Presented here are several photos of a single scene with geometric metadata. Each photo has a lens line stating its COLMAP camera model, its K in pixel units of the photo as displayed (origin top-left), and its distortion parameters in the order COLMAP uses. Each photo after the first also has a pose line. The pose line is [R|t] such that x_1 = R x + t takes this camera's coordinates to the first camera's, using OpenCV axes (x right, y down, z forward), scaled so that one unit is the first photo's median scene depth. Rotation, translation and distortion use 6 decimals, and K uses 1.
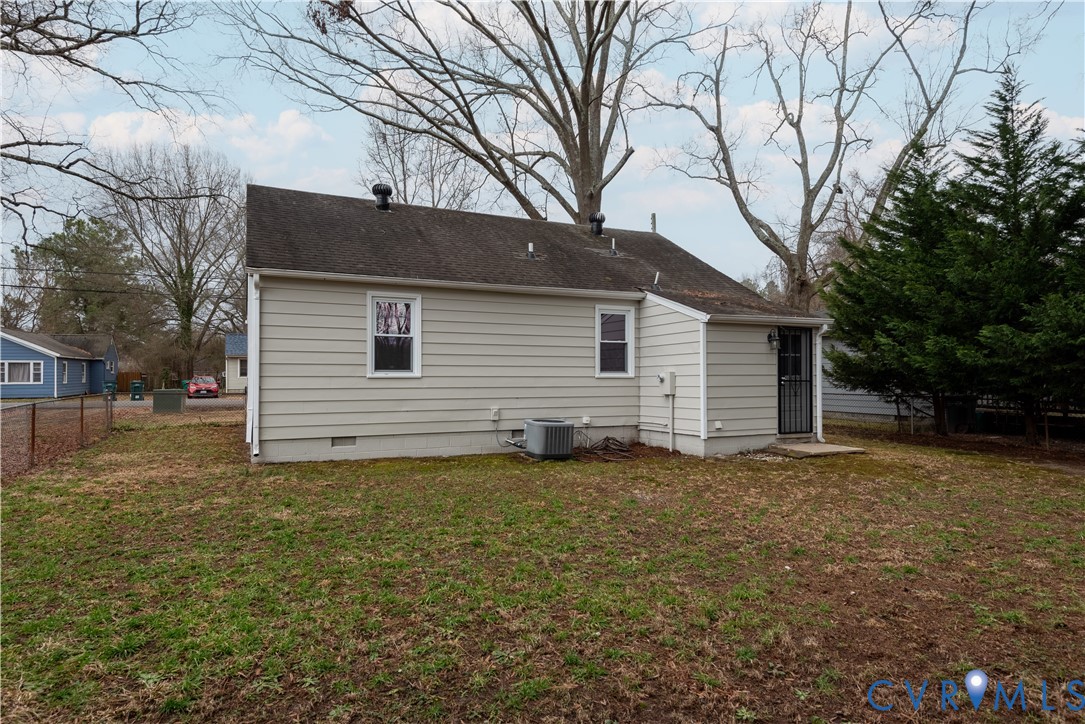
lens RADIAL K [[627.1, 0, 561.9], [0, 627.1, 379.2], [0, 0, 1]] dist [0.007500, -0.000184]
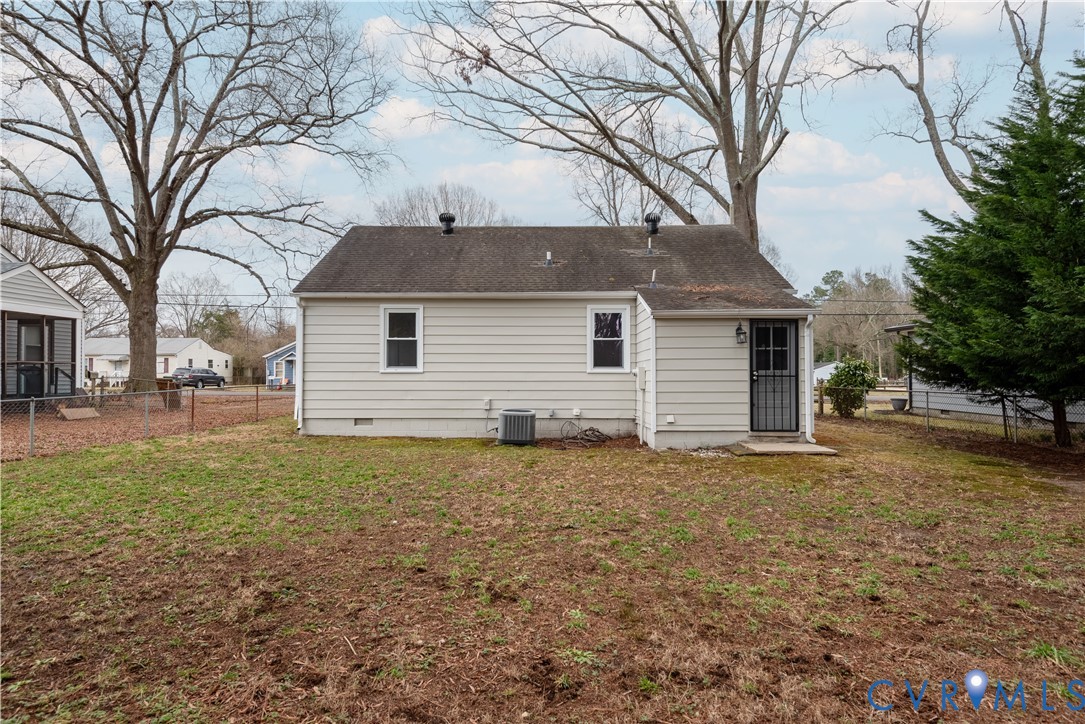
lens RADIAL K [[627.1, 0, 561.9], [0, 627.1, 379.2], [0, 0, 1]] dist [0.007500, -0.000184]
pose [[0.898672, 0.003328, -0.438610, 0.489262], [-0.001433, 0.999988, 0.004650, 0.003655], [0.438620, -0.003550, 0.898666, 0.012456]]
